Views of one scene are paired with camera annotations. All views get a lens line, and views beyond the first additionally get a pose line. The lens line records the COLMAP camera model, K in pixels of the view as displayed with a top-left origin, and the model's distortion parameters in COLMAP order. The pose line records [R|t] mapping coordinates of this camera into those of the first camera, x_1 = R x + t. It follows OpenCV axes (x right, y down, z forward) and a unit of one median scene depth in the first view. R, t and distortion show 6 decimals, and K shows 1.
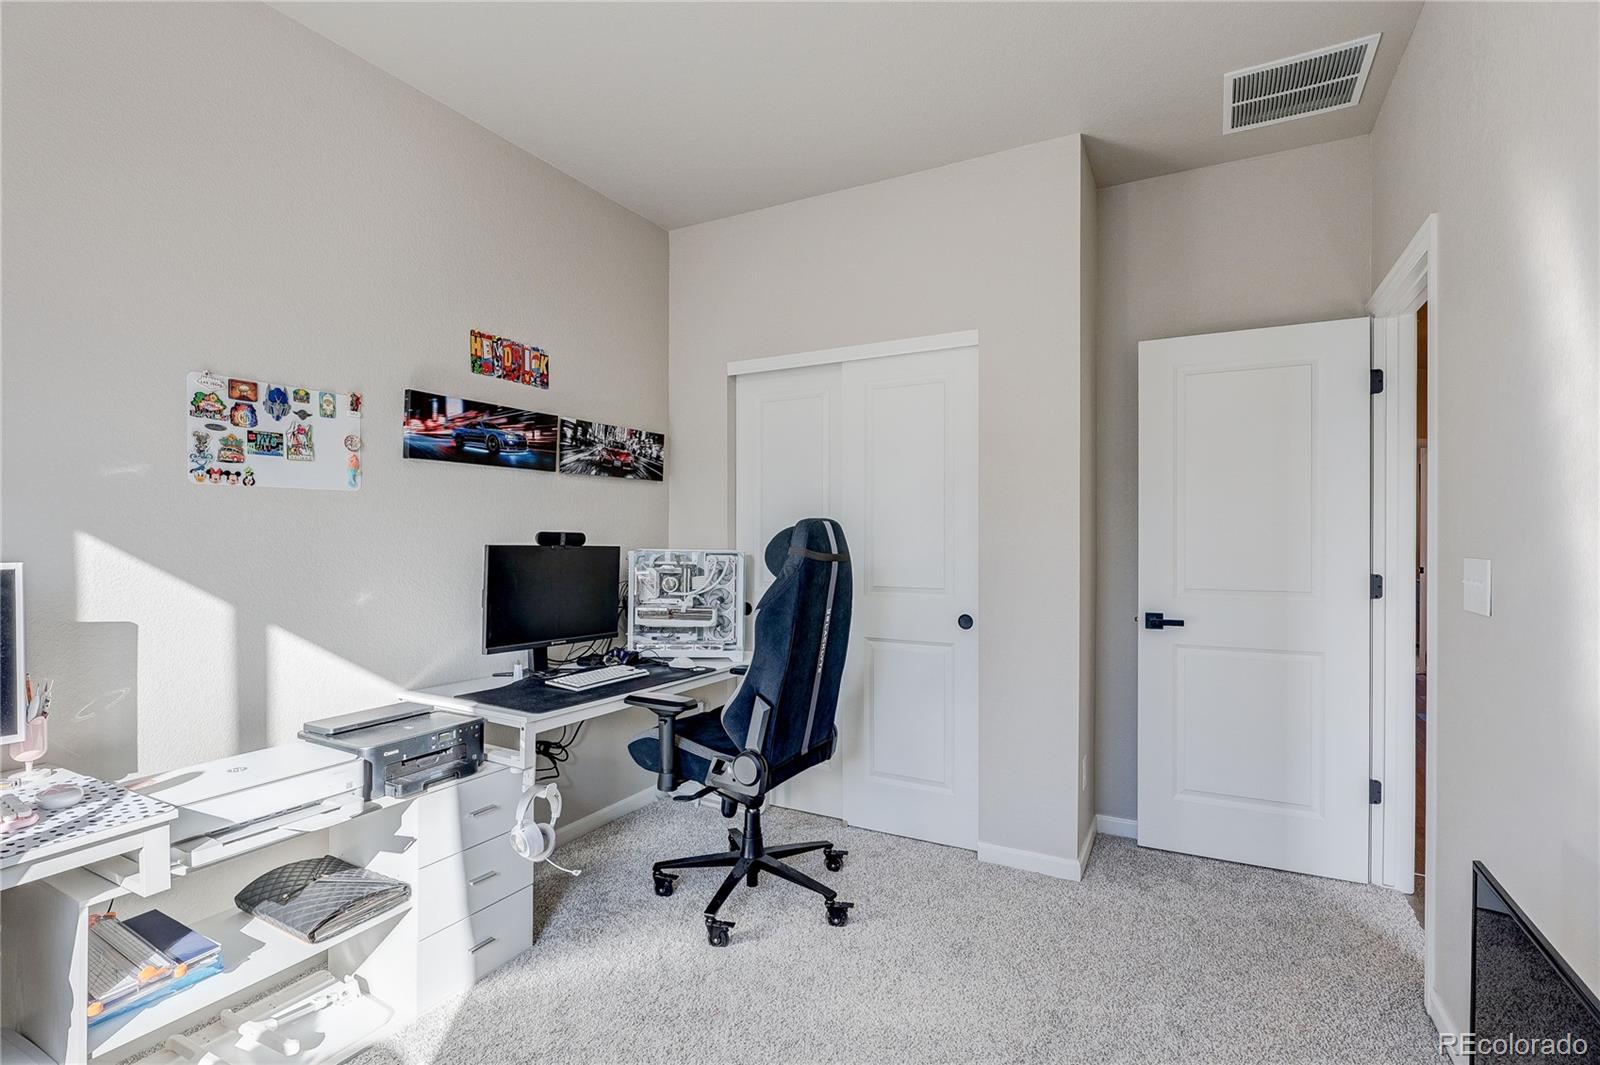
lens RADIAL K [[757.1, 0, 800.0], [0, 757.1, 532.5], [0, 0, 1]] dist [-0.003387, -0.000485]
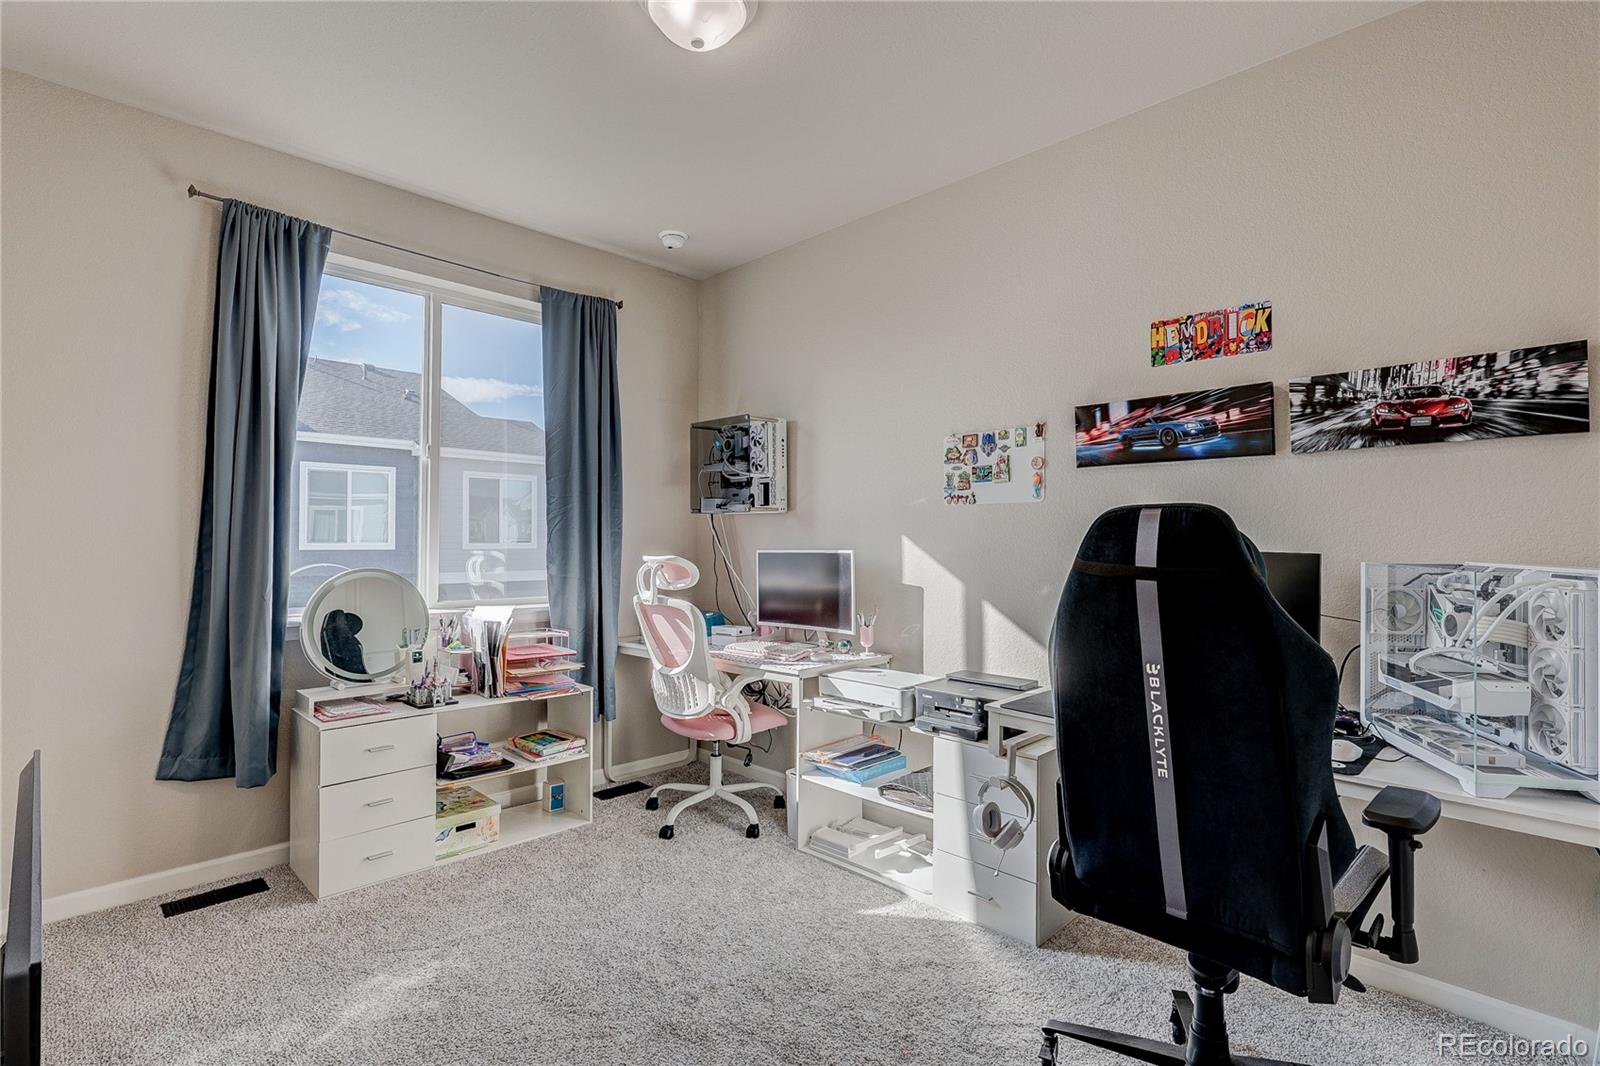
lens RADIAL K [[757.1, 0, 800.0], [0, 757.1, 533.0], [0, 0, 1]] dist [-0.003387, -0.000485]
pose [[-0.288508, -0.010489, -0.957420, 0.621808], [-0.000968, 0.999943, -0.010663, 0.008587], [0.957477, -0.002150, -0.288502, 0.869390]]
